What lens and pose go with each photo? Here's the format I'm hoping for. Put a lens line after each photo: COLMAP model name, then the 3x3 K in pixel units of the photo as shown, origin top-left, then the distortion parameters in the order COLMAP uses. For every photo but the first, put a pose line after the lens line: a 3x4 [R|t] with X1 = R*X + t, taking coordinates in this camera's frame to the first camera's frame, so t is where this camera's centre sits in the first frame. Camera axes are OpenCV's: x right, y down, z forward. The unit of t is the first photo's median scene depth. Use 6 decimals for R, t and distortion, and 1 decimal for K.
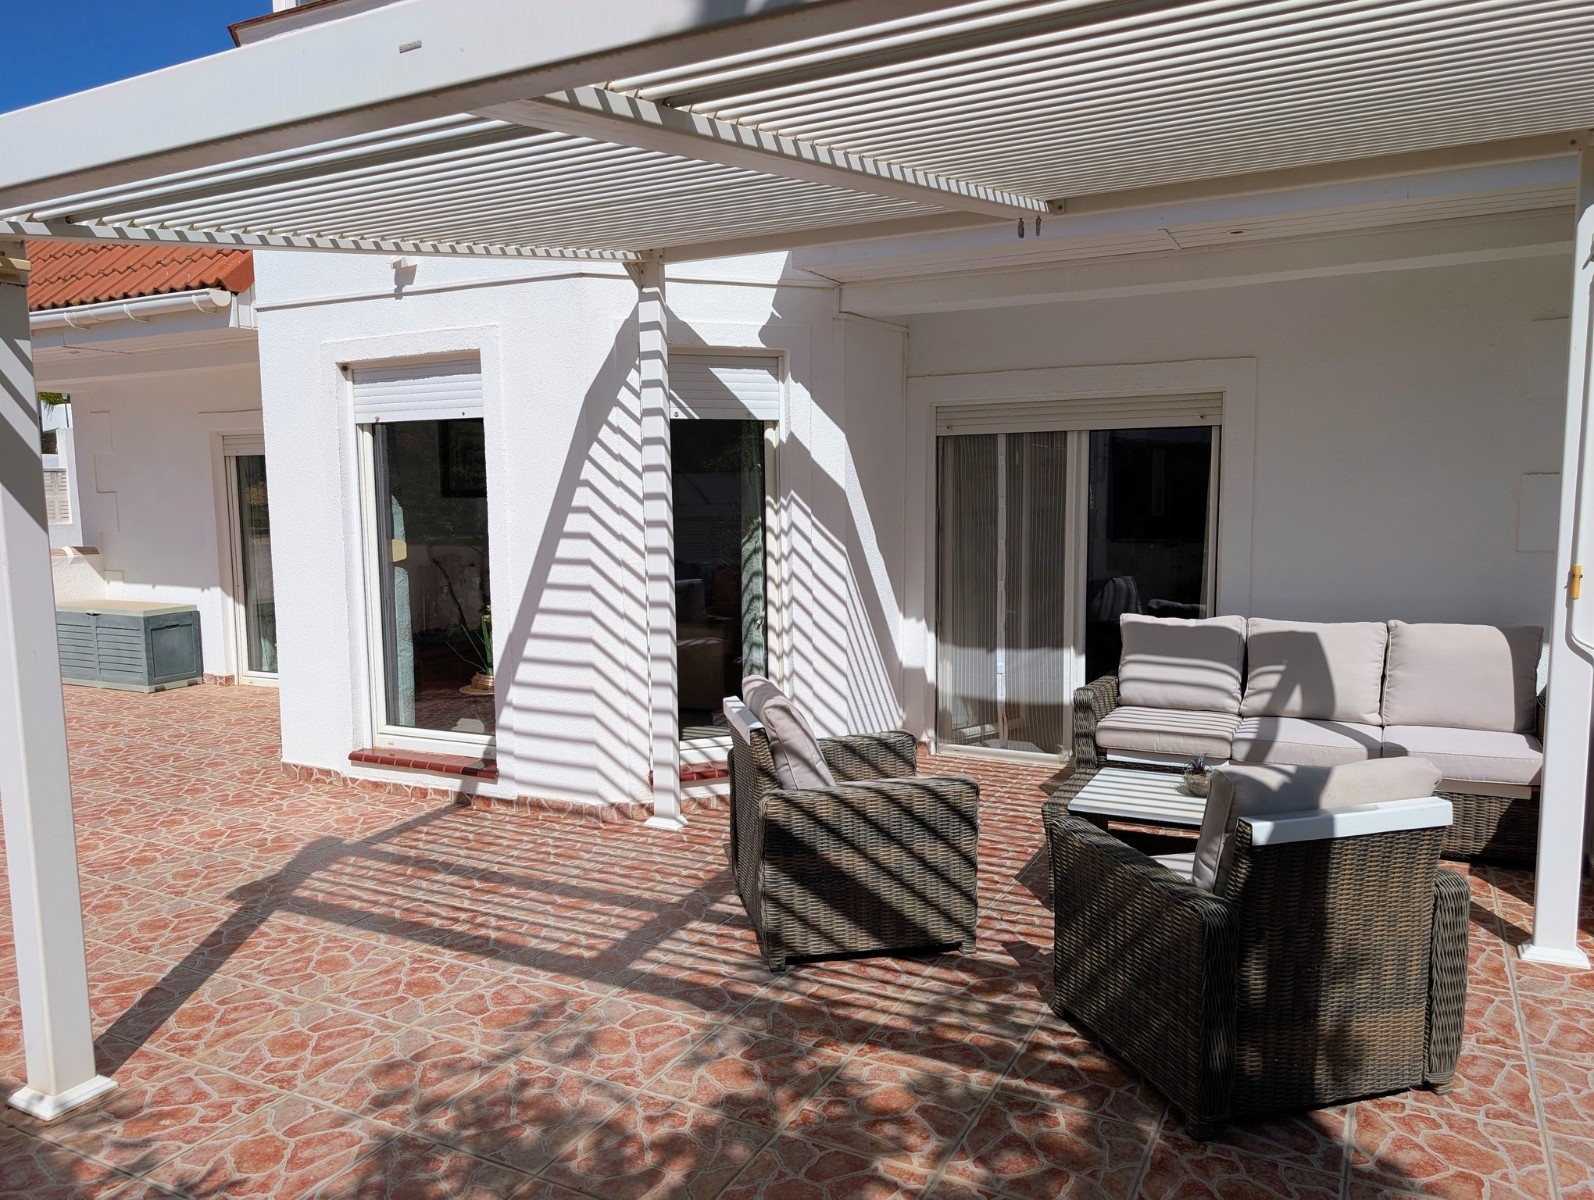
lens RADIAL K [[1139.2, 0, 793.1], [0, 1139.2, 606.4], [0, 0, 1]] dist [0.011912, -0.003826]
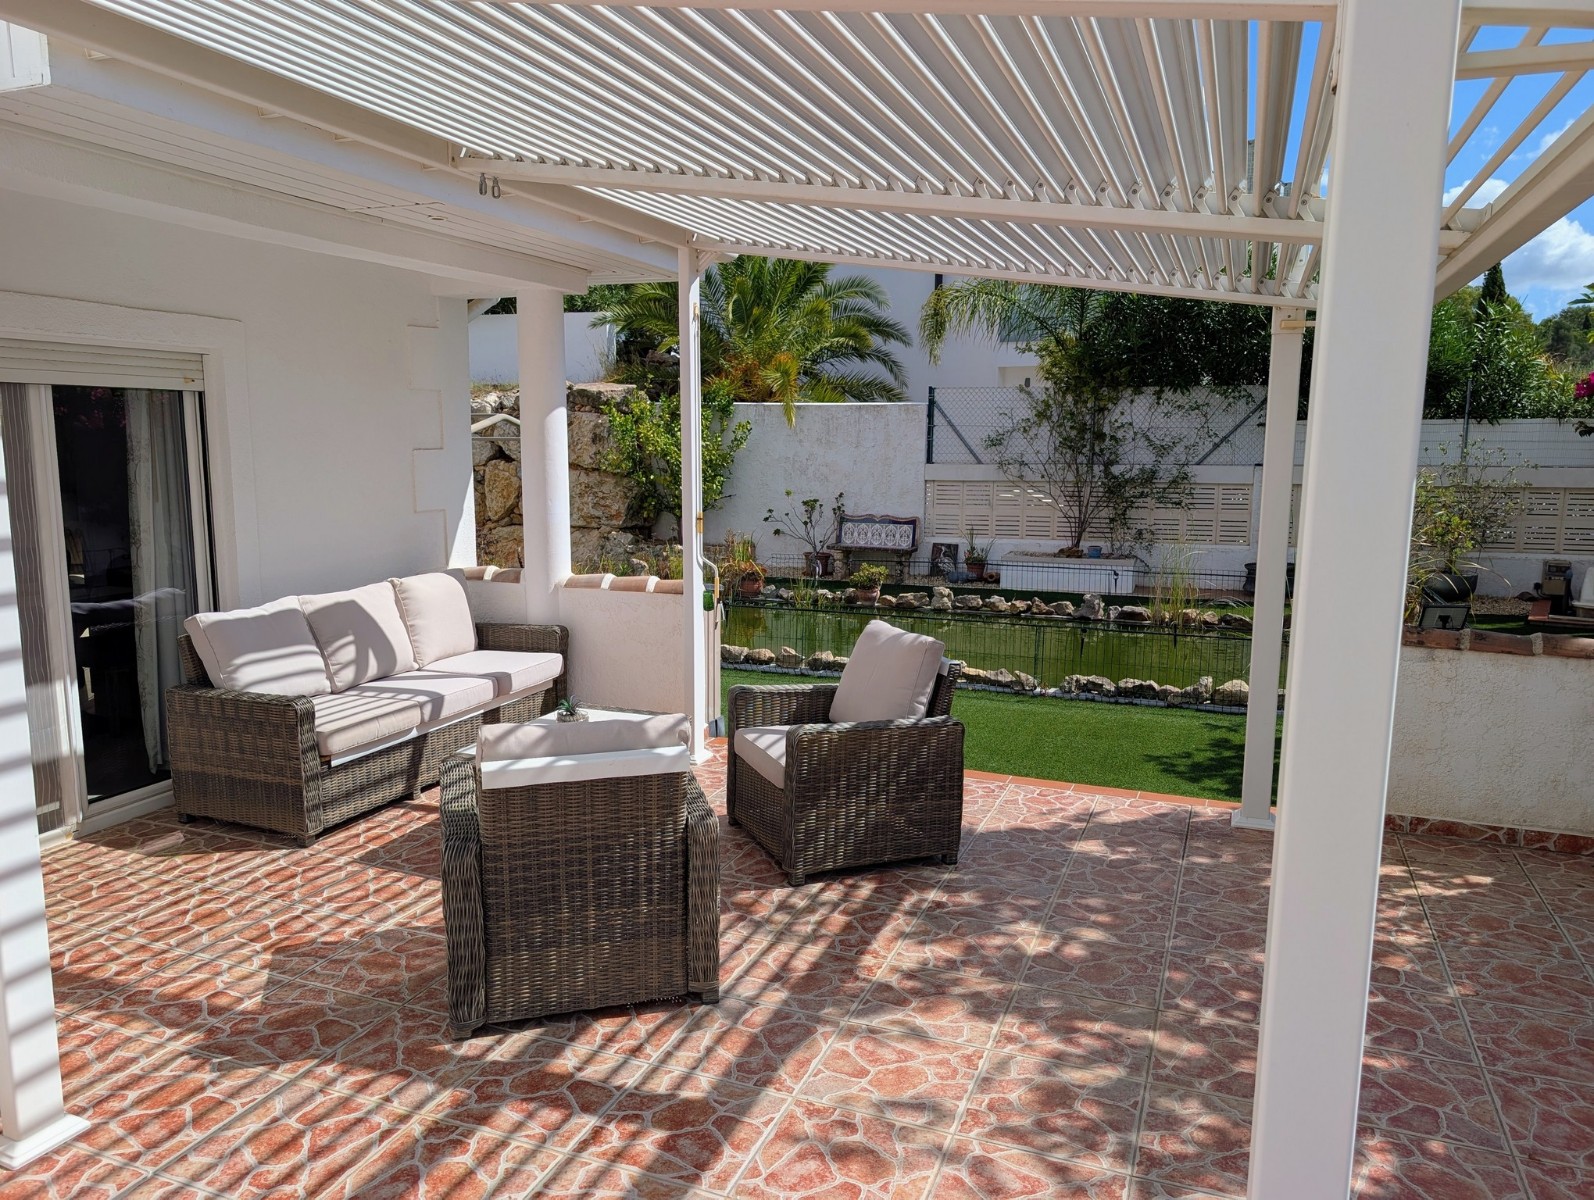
lens RADIAL K [[1139.2, 0, 793.6], [0, 1139.2, 602.9], [0, 0, 1]] dist [0.011912, -0.003826]
pose [[-0.089982, -0.131711, 0.987196, -0.817894], [0.102258, 0.984756, 0.140706, -0.107095], [-0.990680, 0.113610, -0.075142, 0.906406]]
